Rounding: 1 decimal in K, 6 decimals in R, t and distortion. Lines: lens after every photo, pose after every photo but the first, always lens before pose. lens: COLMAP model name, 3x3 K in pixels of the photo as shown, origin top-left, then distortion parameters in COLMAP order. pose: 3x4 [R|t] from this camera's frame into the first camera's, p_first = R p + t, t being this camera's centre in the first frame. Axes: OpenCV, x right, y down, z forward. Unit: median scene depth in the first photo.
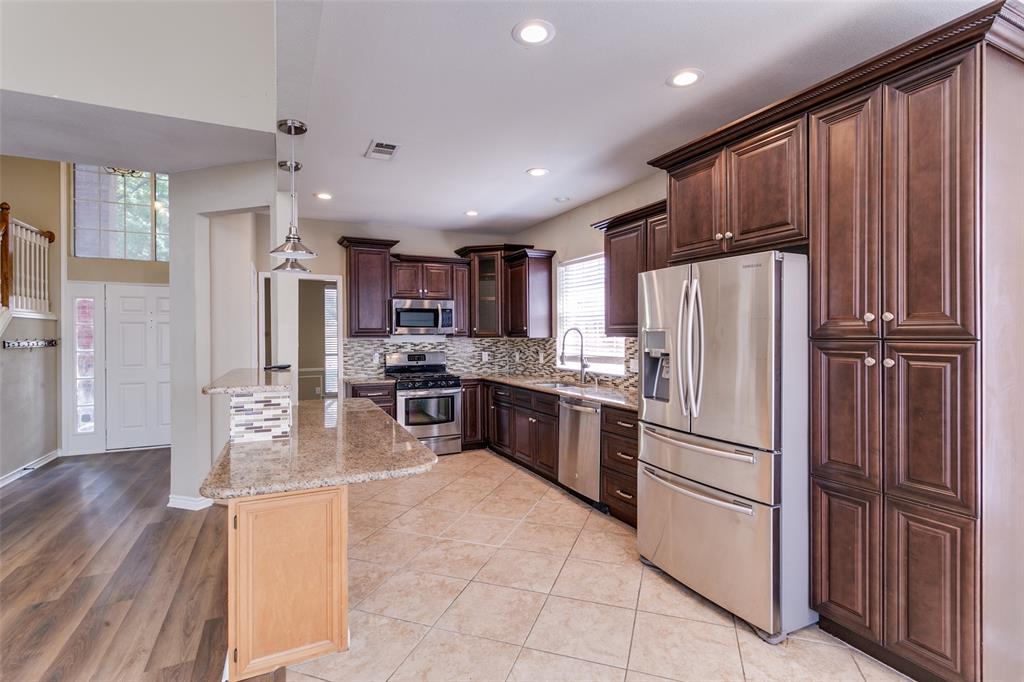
lens RADIAL K [[478.9, 0, 513.4], [0, 478.9, 336.9], [0, 0, 1]] dist [0.009283, -0.002025]
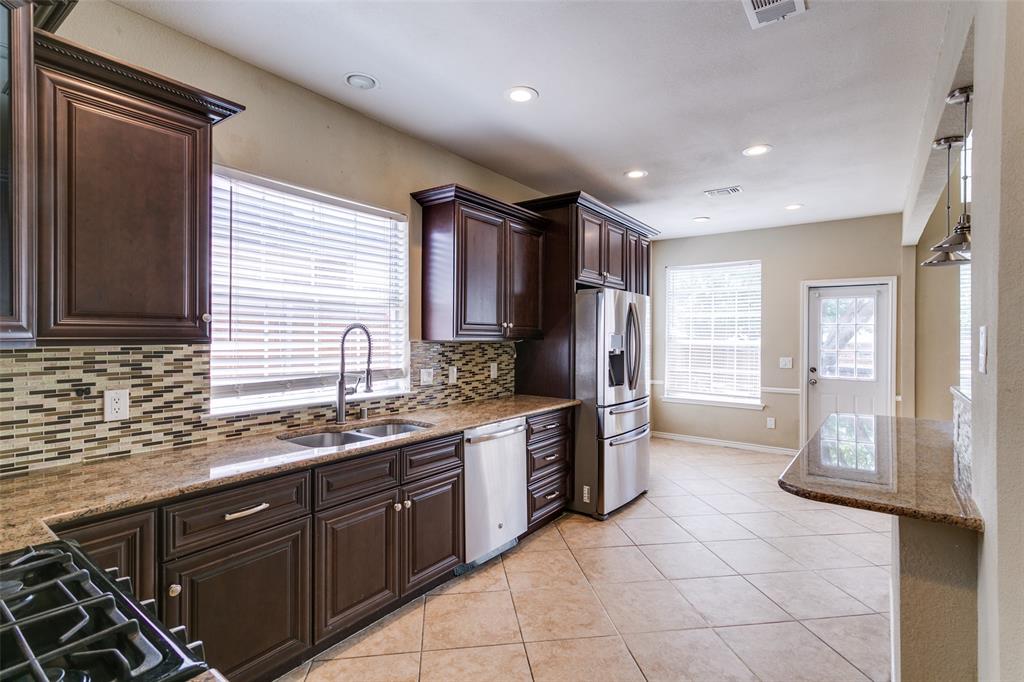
lens RADIAL K [[478.9, 0, 514.5], [0, 478.9, 340.4], [0, 0, 1]] dist [0.009283, -0.002025]
pose [[-0.458743, -0.006091, 0.888548, -0.535869], [0.000538, 0.999974, 0.007132, -0.004784], [-0.888569, 0.003750, -0.458728, 1.304422]]
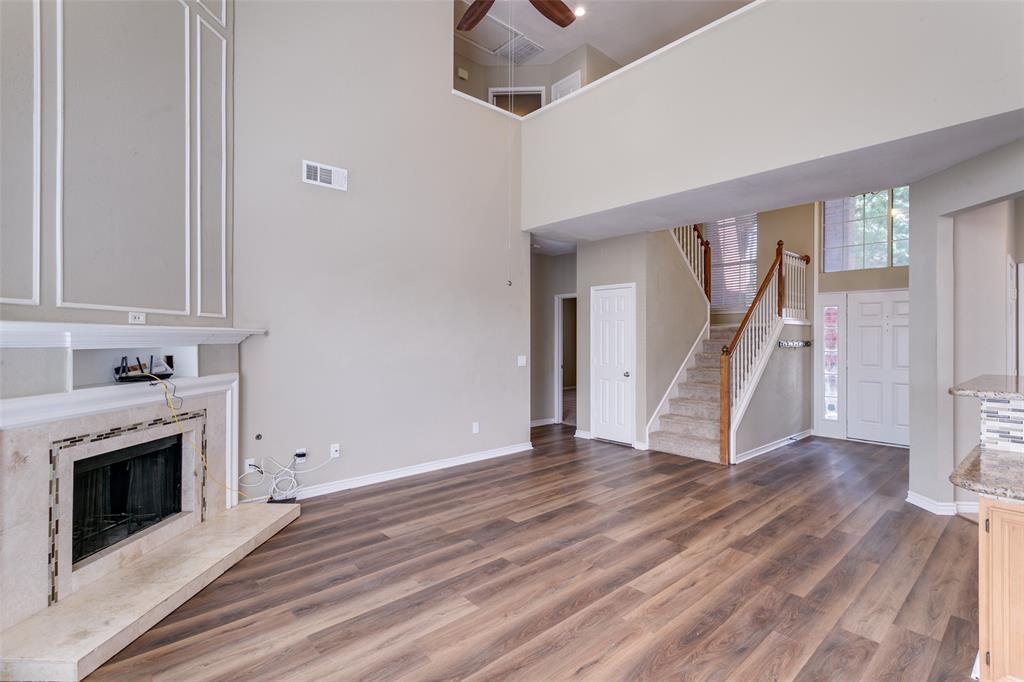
lens RADIAL K [[478.9, 0, 514.8], [0, 478.9, 337.8], [0, 0, 1]] dist [0.009283, -0.002025]
pose [[0.272881, 0.003017, -0.962043, 0.057563], [-0.005864, 0.999982, 0.001473, -0.000501], [0.962030, 0.005239, 0.272894, -0.107838]]
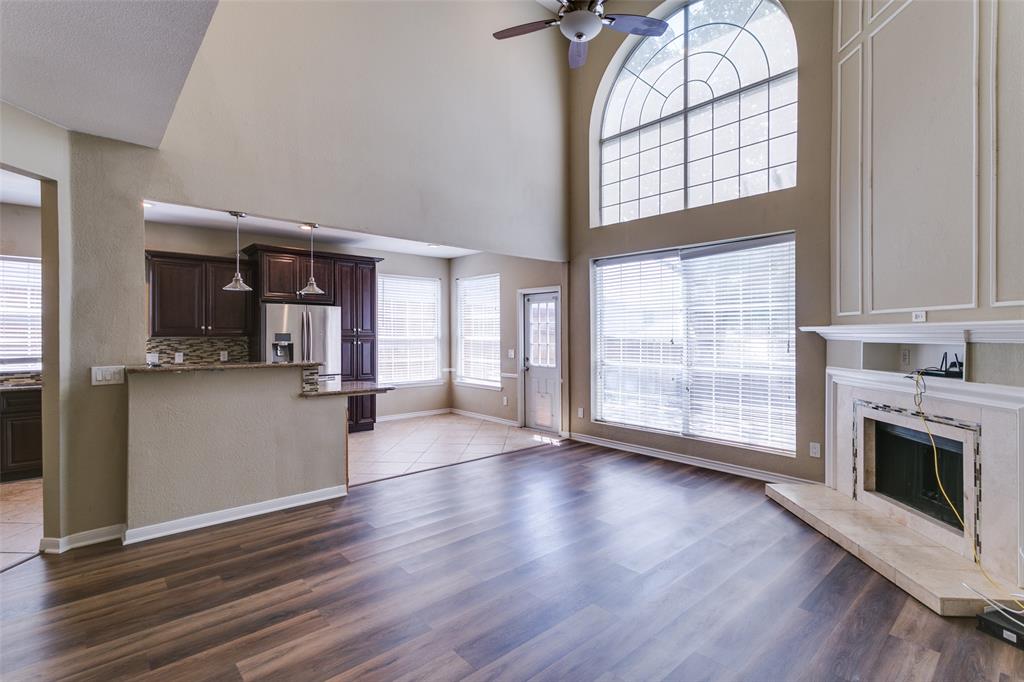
lens RADIAL K [[478.9, 0, 512.2], [0, 478.9, 336.4], [0, 0, 1]] dist [0.009283, -0.002025]
pose [[-0.271480, -0.001729, 0.962443, -1.396160], [0.005670, 0.999978, 0.003395, 0.000318], [-0.962427, 0.006379, -0.271464, 0.418513]]
